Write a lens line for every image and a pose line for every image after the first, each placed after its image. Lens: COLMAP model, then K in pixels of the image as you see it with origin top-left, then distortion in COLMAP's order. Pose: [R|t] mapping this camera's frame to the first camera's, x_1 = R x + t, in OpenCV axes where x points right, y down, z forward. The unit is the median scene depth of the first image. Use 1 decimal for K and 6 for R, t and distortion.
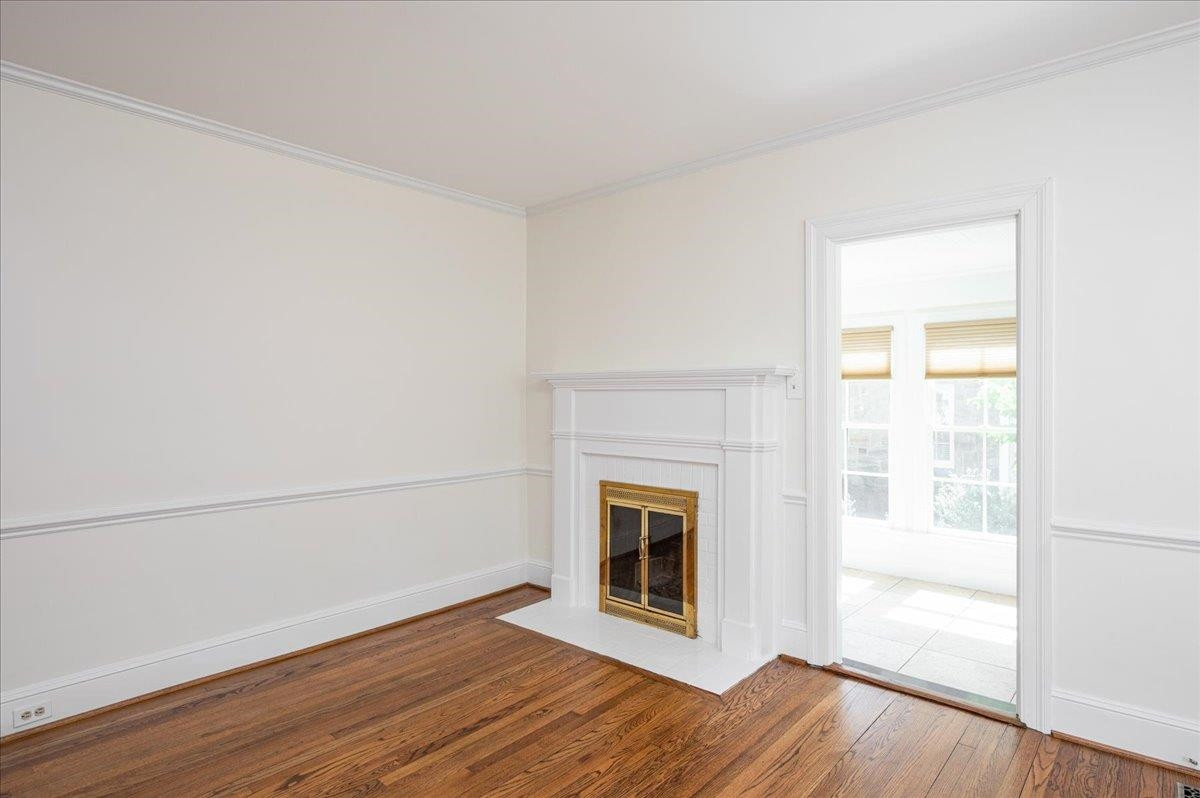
lens RADIAL K [[652.1, 0, 601.7], [0, 652.1, 397.7], [0, 0, 1]] dist [0.004052, 0.000289]
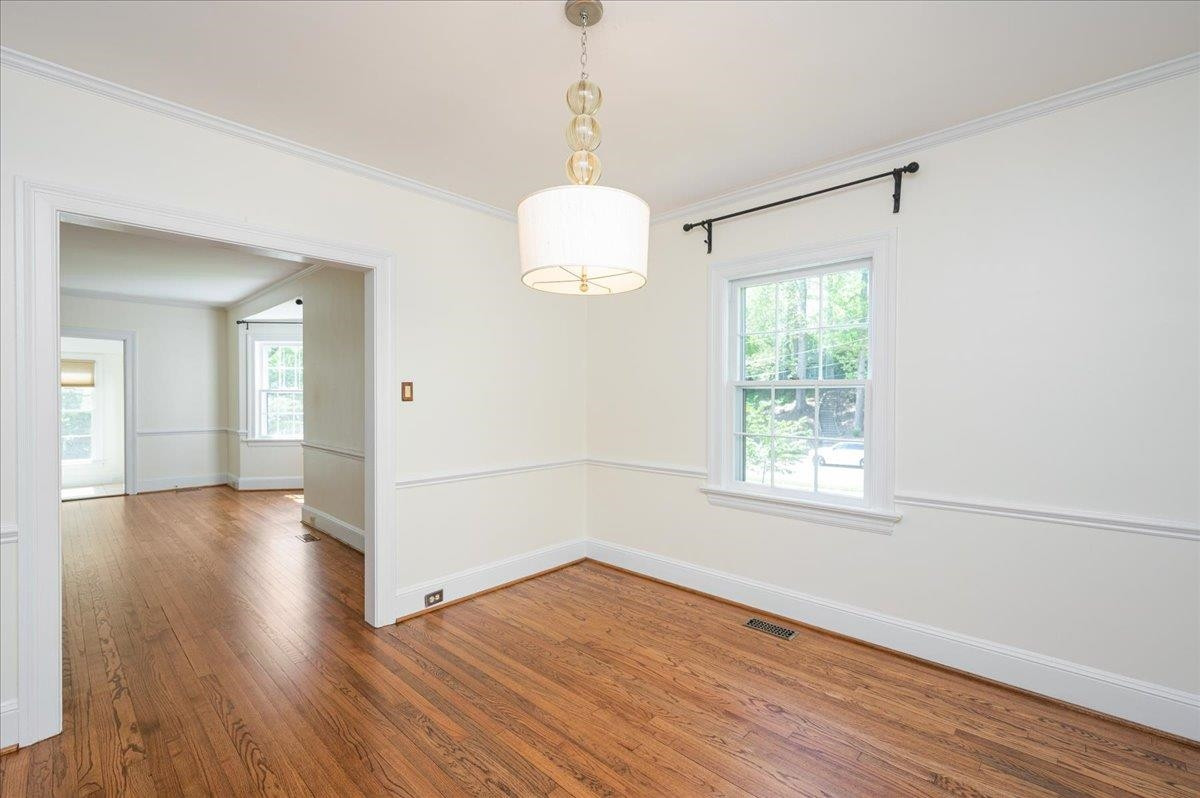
lens RADIAL K [[517.4, 0, 599.3], [0, 517.4, 401.3], [0, 0, 1]] dist [0.001298, -0.000492]
pose [[0.041083, -0.010171, 0.999104, -1.305247], [-0.002368, 0.999944, 0.010277, -0.003556], [-0.999153, -0.002788, 0.041057, -1.042105]]
